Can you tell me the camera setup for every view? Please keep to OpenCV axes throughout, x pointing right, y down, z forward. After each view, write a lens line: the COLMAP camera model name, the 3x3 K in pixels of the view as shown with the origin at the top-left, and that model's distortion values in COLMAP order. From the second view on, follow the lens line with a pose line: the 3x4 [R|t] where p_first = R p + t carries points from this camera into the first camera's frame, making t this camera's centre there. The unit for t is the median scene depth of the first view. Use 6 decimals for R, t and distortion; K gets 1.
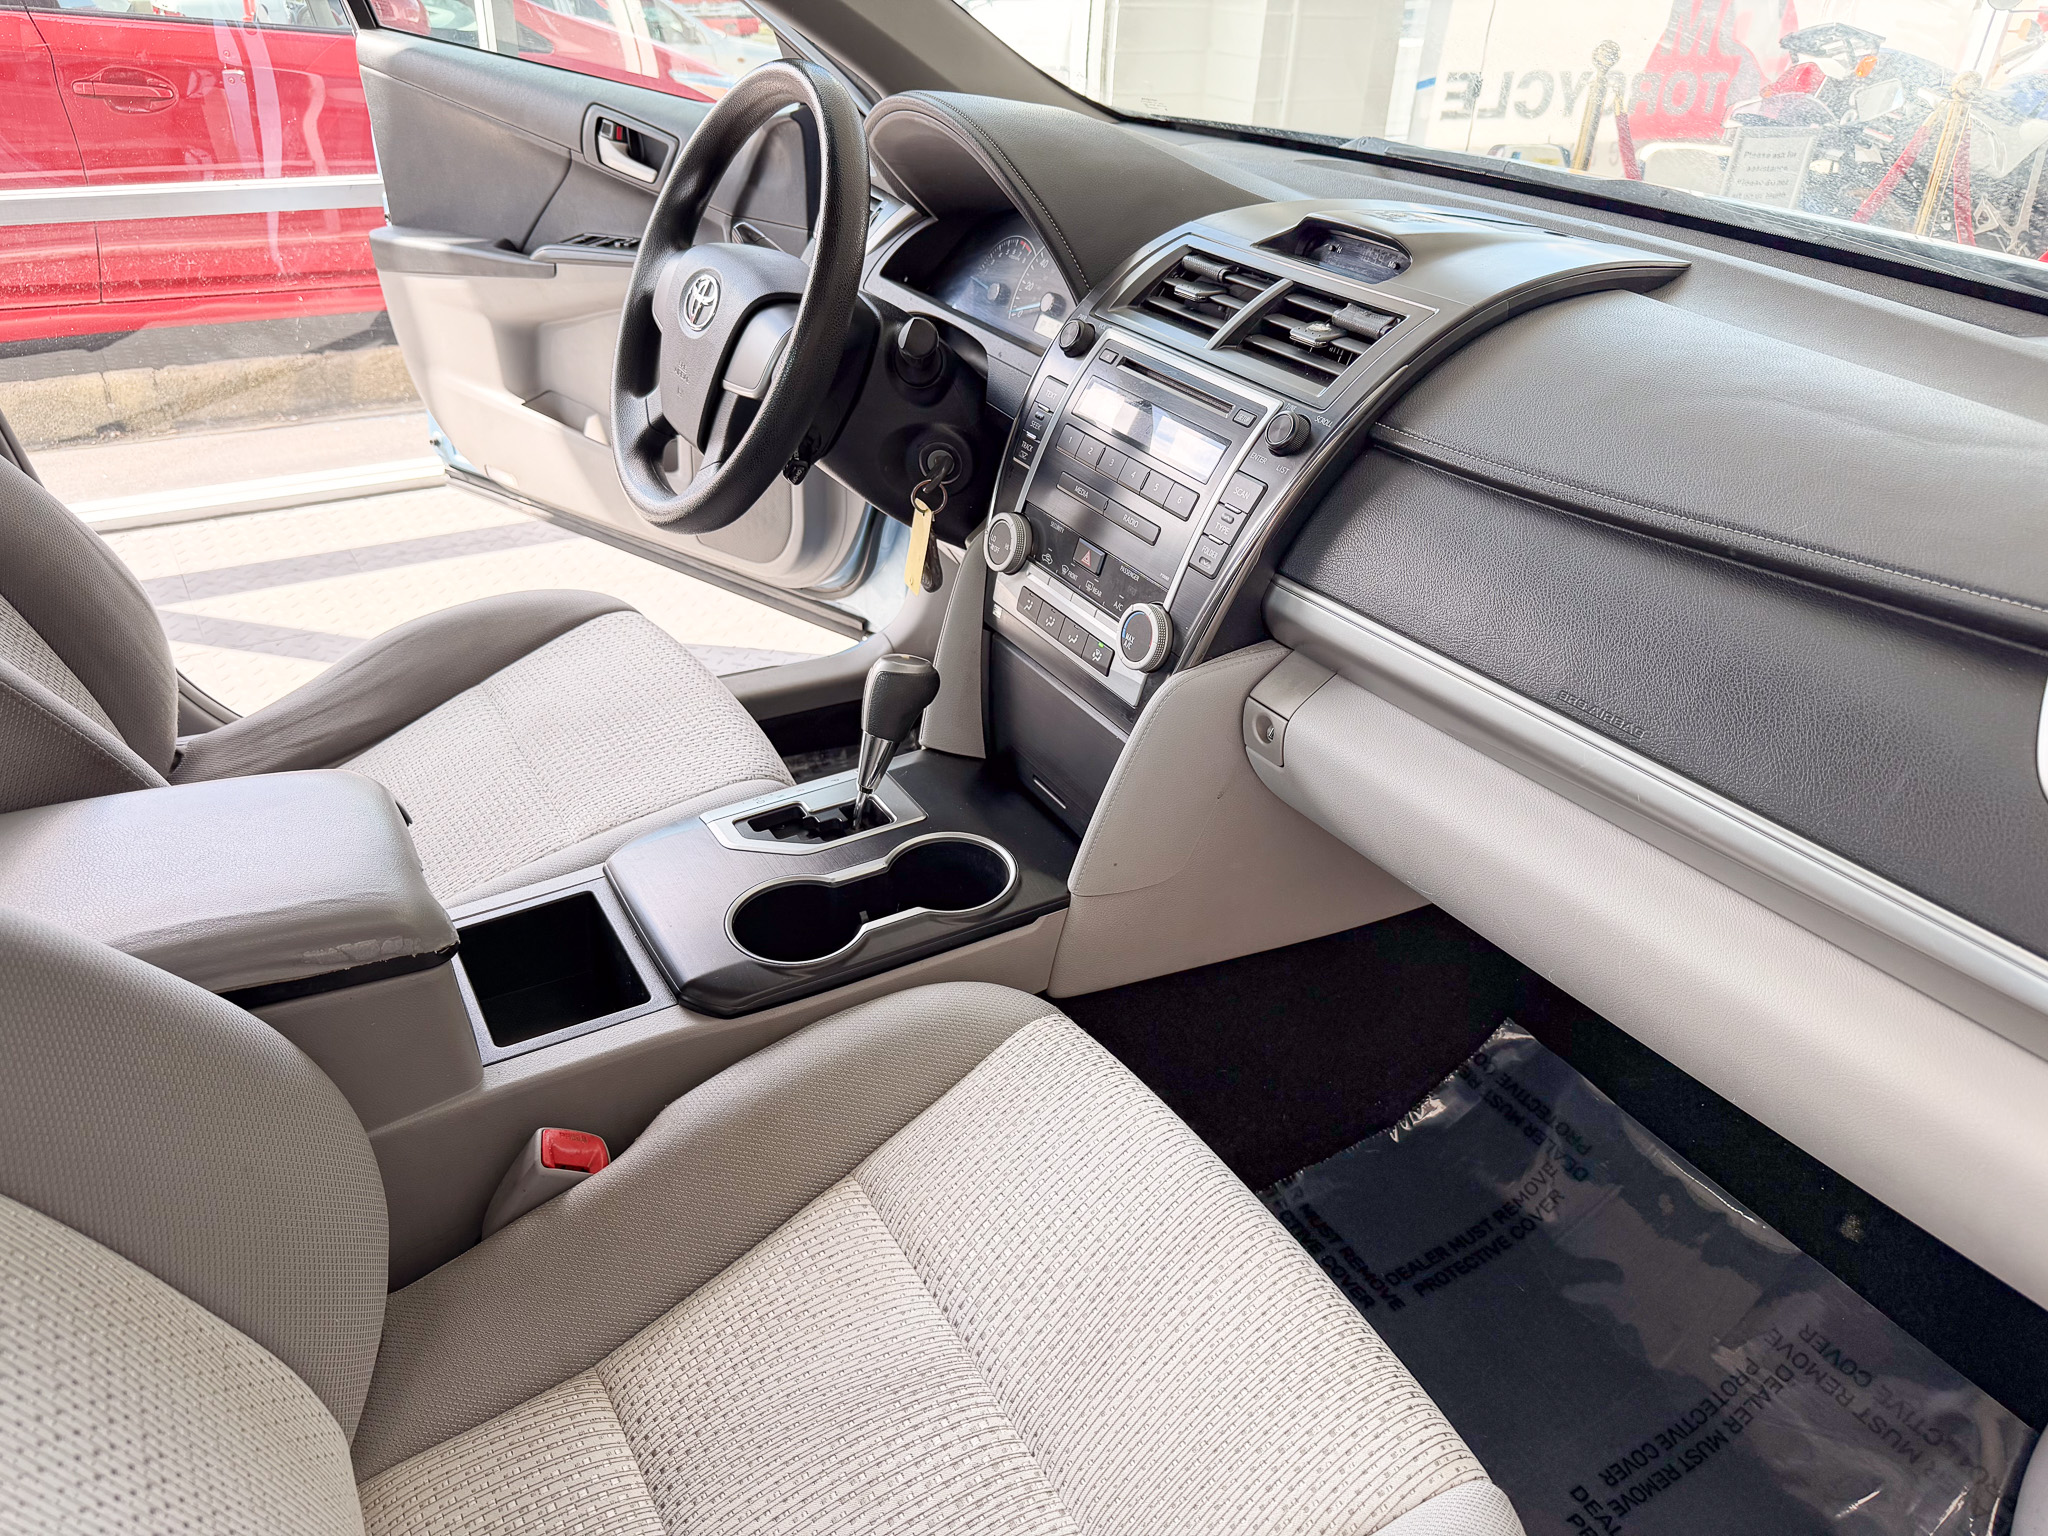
lens RADIAL K [[1465.2, 0, 1016.4], [0, 1465.2, 777.4], [0, 0, 1]] dist [0.117494, -0.147415]
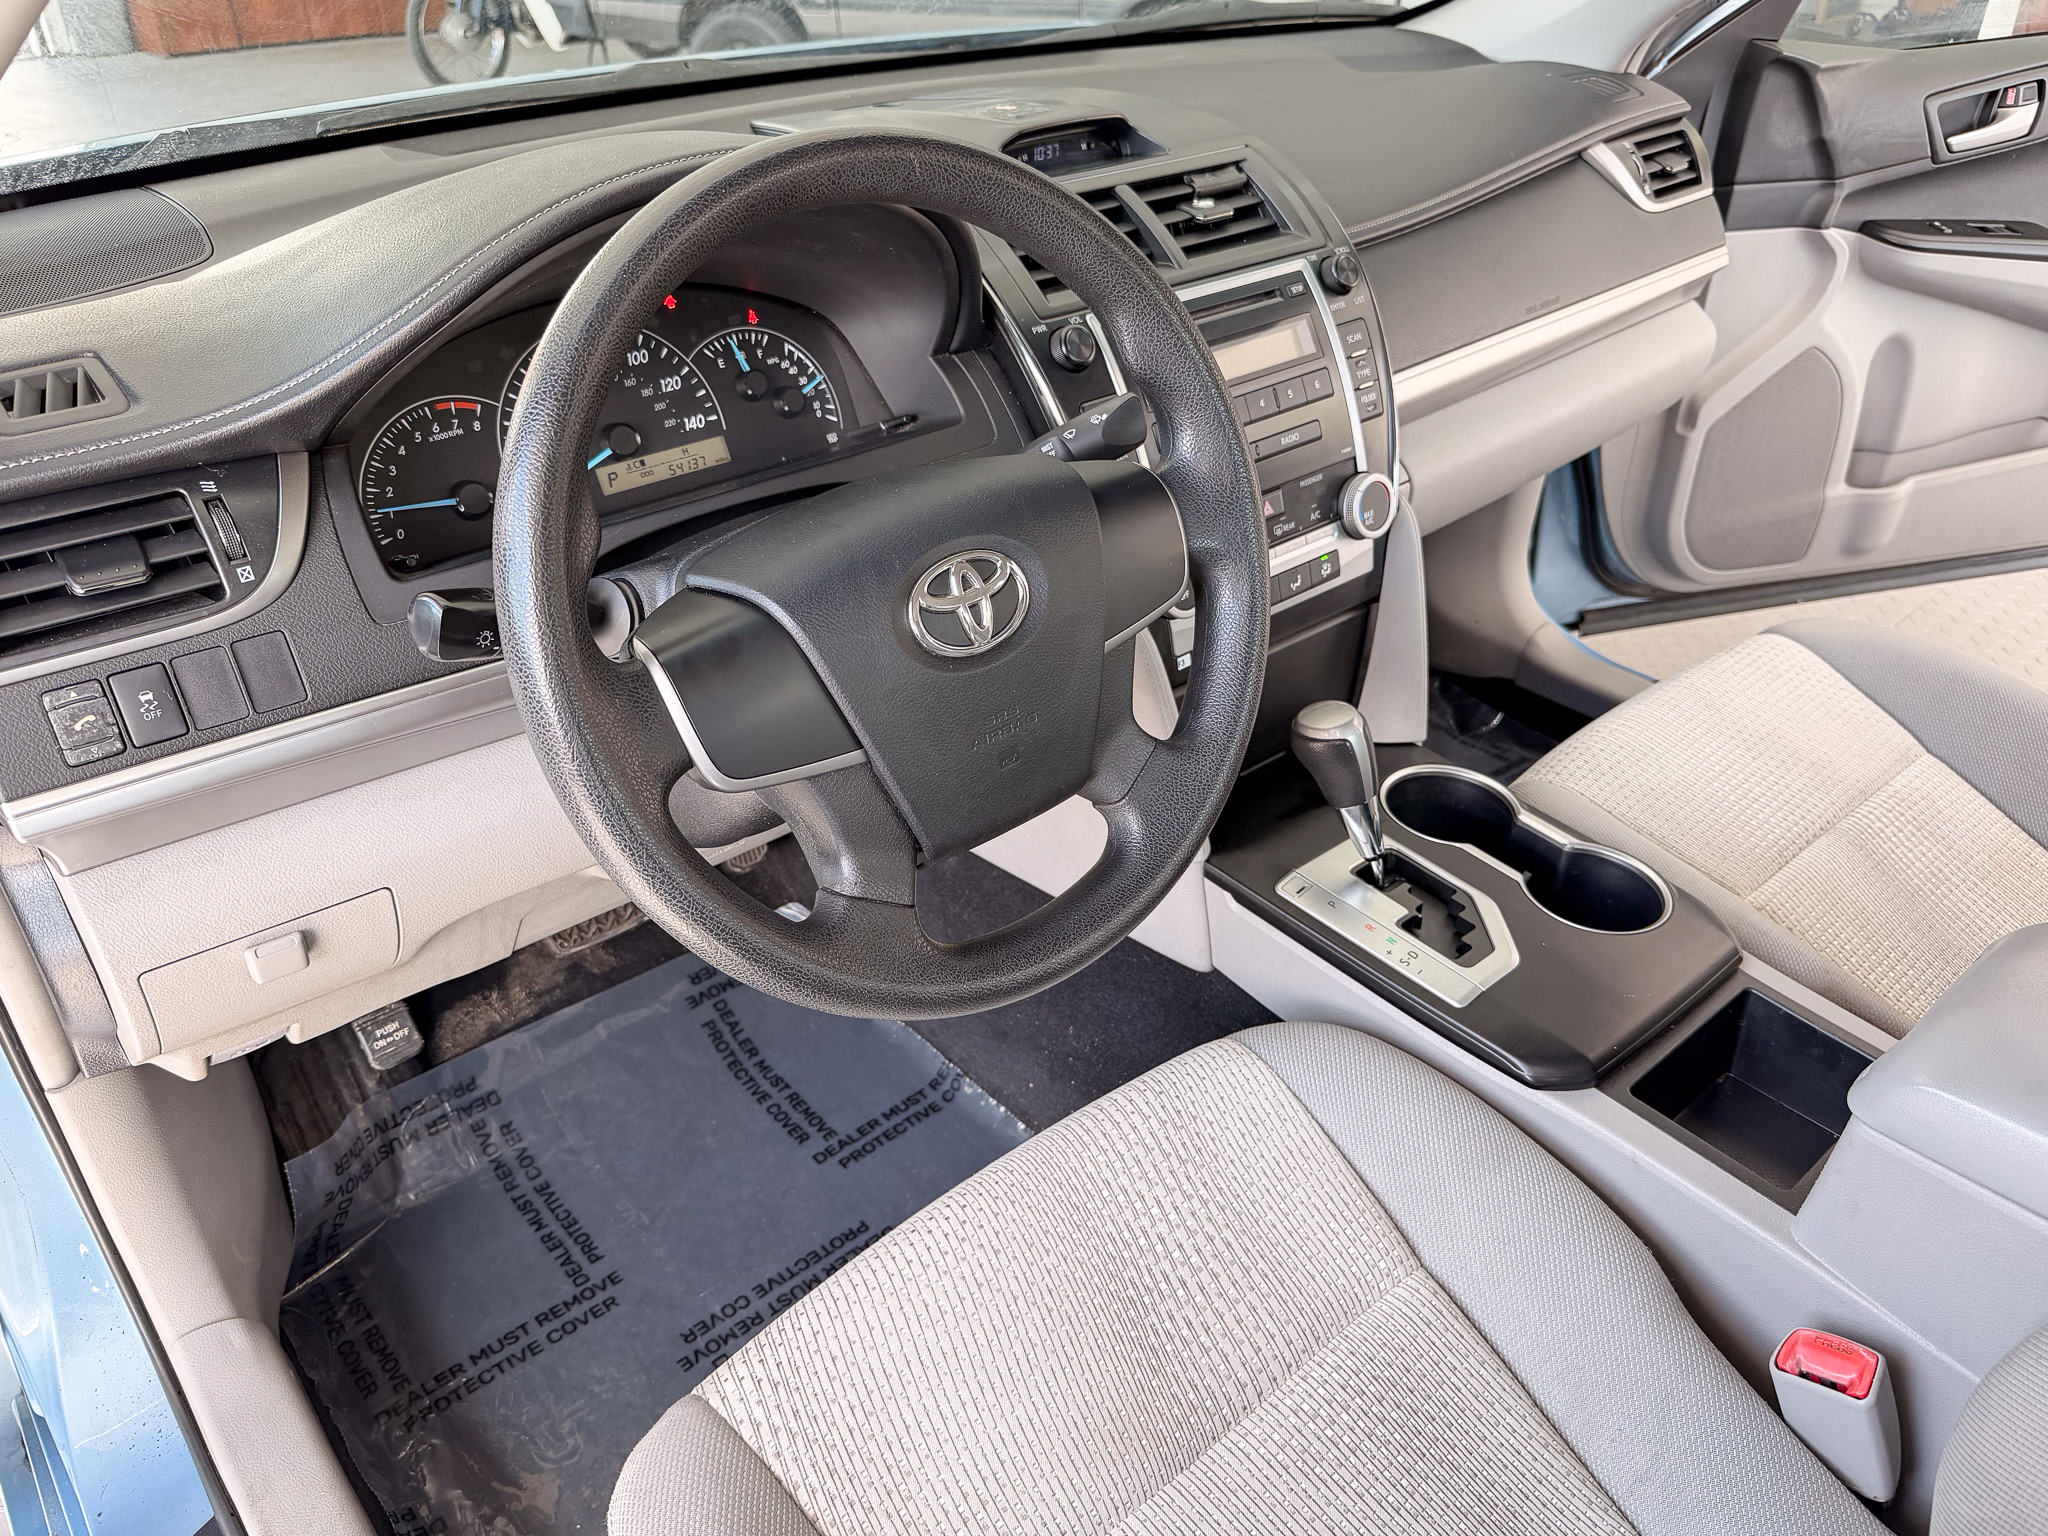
lens RADIAL K [[1467.2, 0, 1024.2], [0, 1467.2, 797.7], [0, 0, 1]] dist [0.112537, -0.229665]
pose [[-0.175860, -0.583335, 0.792965, -0.868770], [0.495487, 0.643592, 0.583337, -0.733390], [-0.850627, 0.495490, 0.175853, 1.184000]]
